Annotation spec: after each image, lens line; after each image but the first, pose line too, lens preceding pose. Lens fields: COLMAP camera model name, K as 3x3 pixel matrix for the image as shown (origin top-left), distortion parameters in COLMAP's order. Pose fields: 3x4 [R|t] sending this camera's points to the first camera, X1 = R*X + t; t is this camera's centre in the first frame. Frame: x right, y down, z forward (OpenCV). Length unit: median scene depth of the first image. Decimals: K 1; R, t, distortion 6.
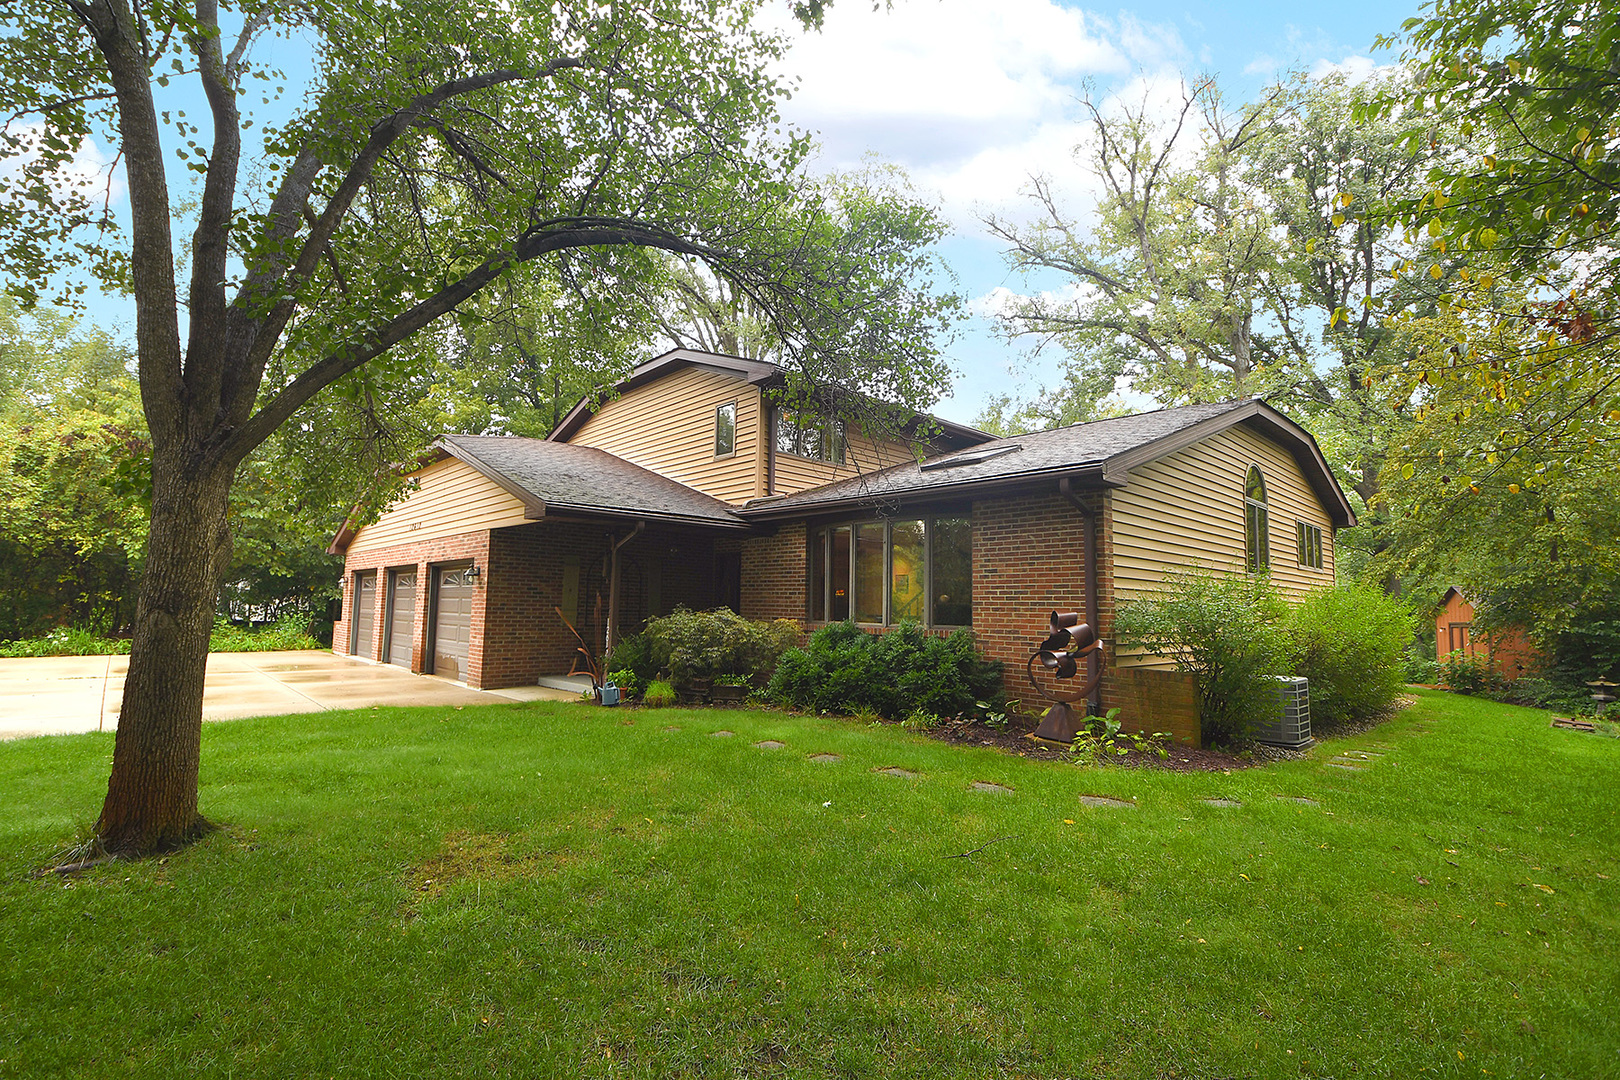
lens RADIAL K [[716.7, 0, 801.5], [0, 716.7, 543.8], [0, 0, 1]] dist [-0.001810, -0.004044]
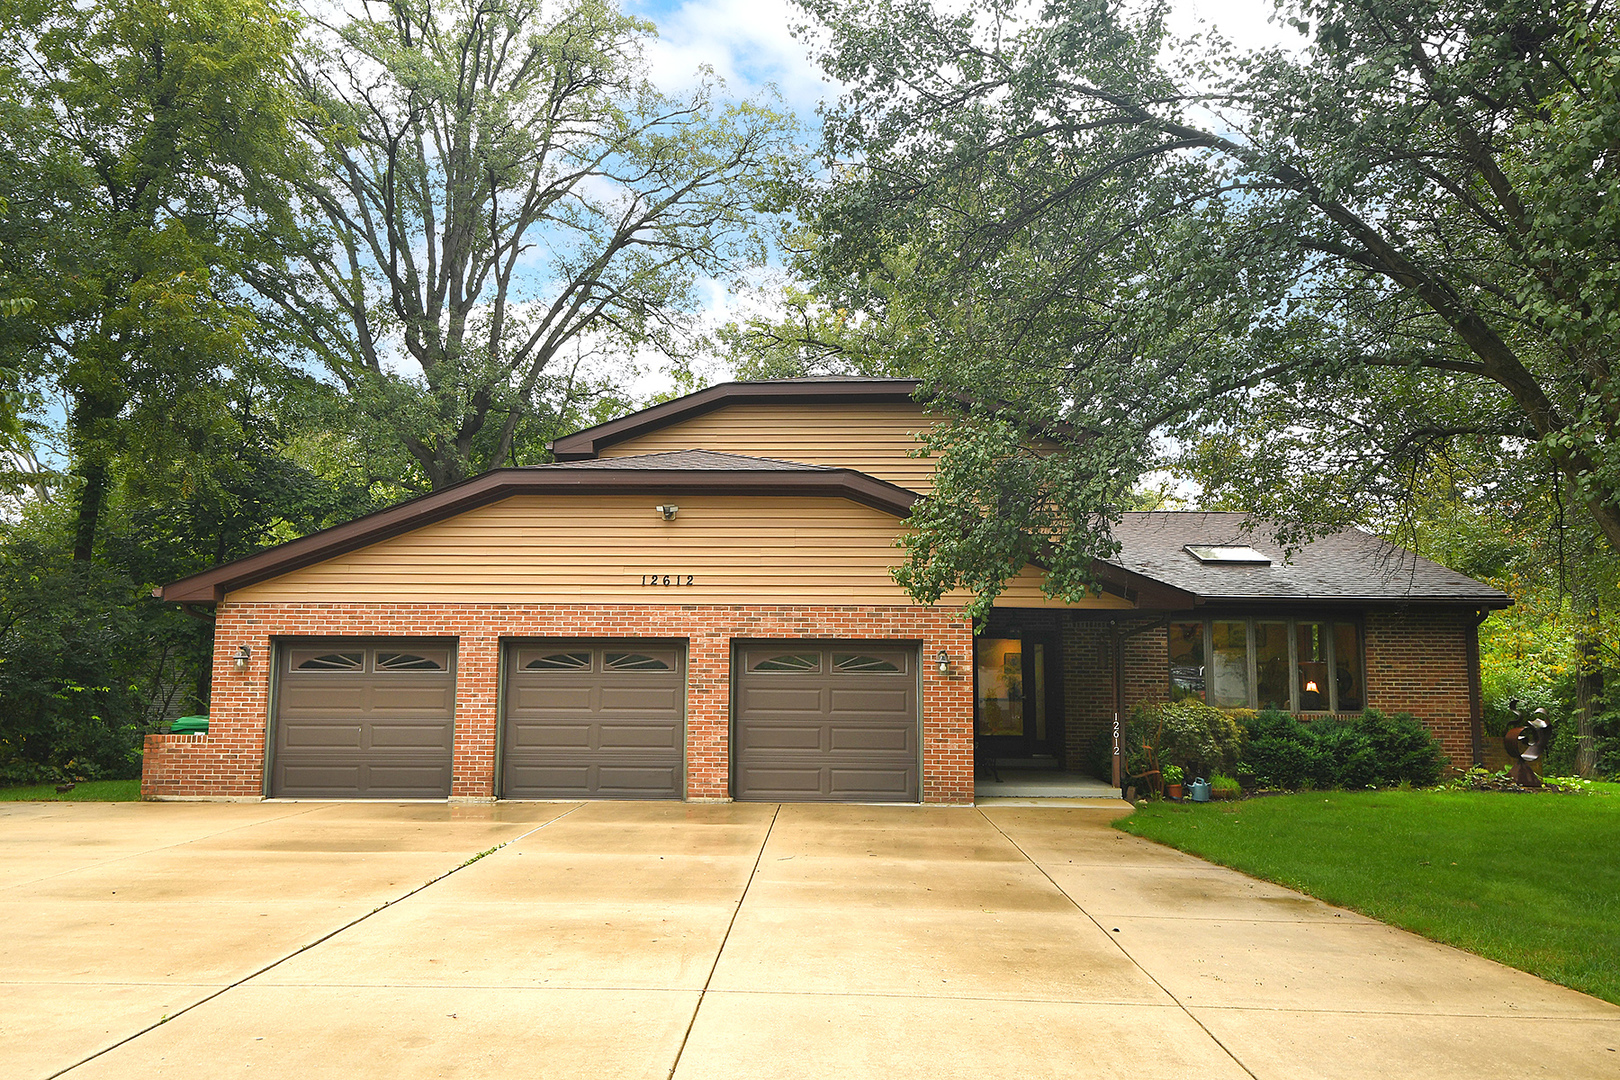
lens RADIAL K [[1108.6, 0, 811.8], [0, 1108.6, 536.9], [0, 0, 1]] dist [0.034893, -0.003313]
pose [[0.713560, 0.080217, 0.695987, -1.780491], [-0.057184, 0.996777, -0.056257, -0.020839], [-0.698256, 0.000343, 0.715848, 0.282604]]
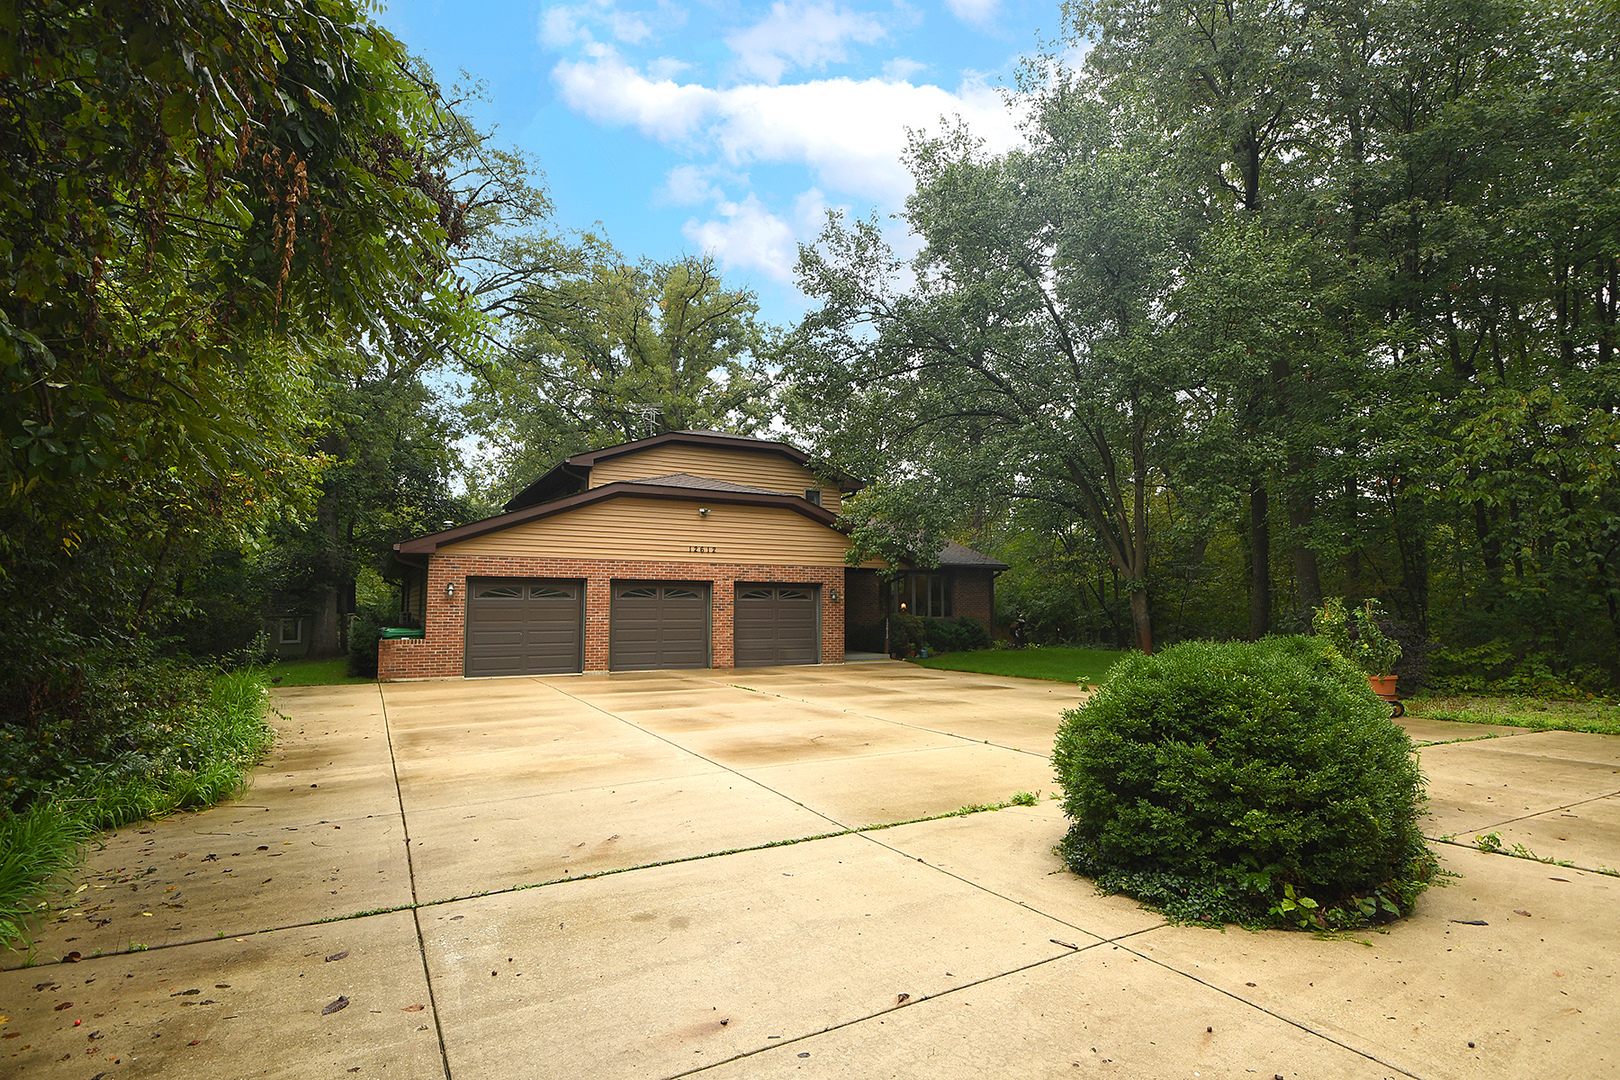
lens RADIAL K [[816.2, 0, 815.3], [0, 816.2, 537.9], [0, 0, 1]] dist [0.000007, -0.001645]
pose [[0.251411, 0.068550, 0.965450, -2.796075], [-0.080762, 0.995496, -0.049653, 0.015495], [-0.964505, -0.065488, 0.255815, 0.729135]]
